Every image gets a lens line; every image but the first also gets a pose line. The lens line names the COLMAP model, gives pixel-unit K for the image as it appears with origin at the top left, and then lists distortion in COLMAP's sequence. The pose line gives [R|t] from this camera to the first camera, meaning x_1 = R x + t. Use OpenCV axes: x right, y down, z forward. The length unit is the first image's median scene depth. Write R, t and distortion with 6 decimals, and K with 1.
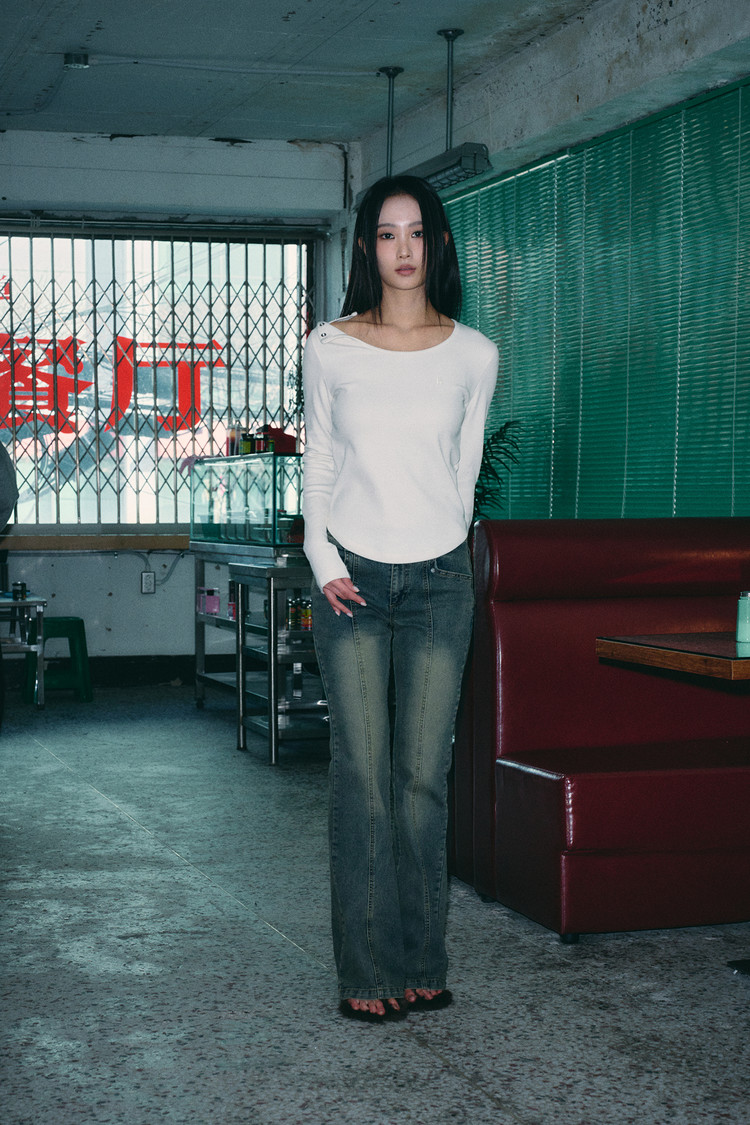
lens RADIAL K [[1964.9, 0, 375.0], [0, 1964.9, 562.5], [0, 0, 1]] dist [0.029678, -0.065316]
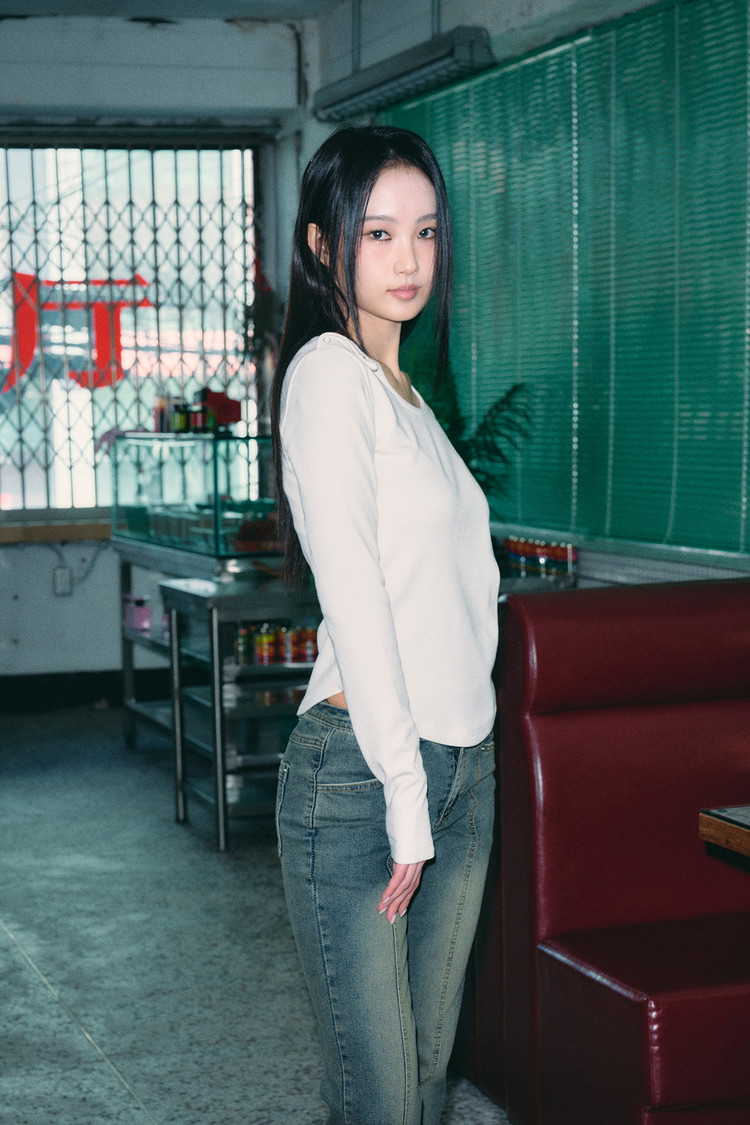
lens RADIAL K [[2157.2, 0, 372.8], [0, 2157.2, 570.5], [0, 0, 1]] dist [0.033384, 0.009412]
pose [[0.999669, -0.021202, 0.014578, -0.002435], [0.020488, 0.998661, 0.047501, -0.036653], [-0.015565, -0.047186, 0.998765, 0.134395]]
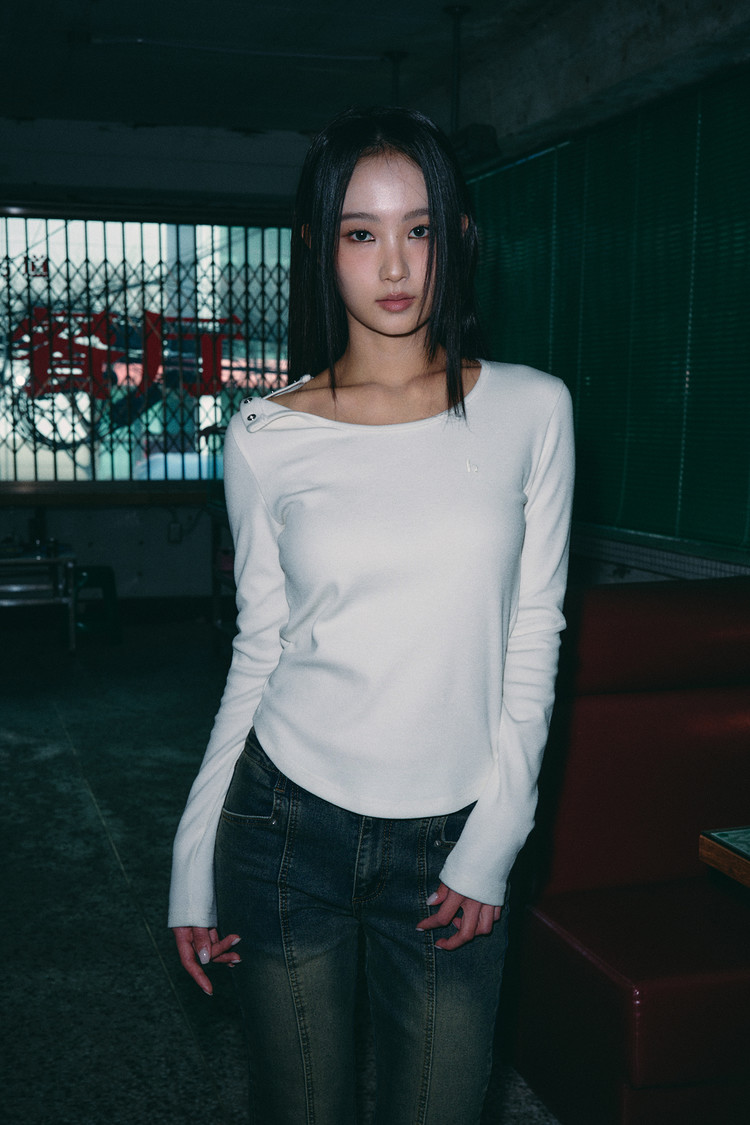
lens RADIAL K [[1326.9, 0, 387.8], [0, 1326.9, 562.4], [0, 0, 1]] dist [-0.007350, 0.008455]
pose [[0.999943, 0.007918, 0.007230, 0.001205], [-0.008506, 0.996316, 0.085341, -0.042608], [-0.006528, -0.085397, 0.996326, 0.263984]]
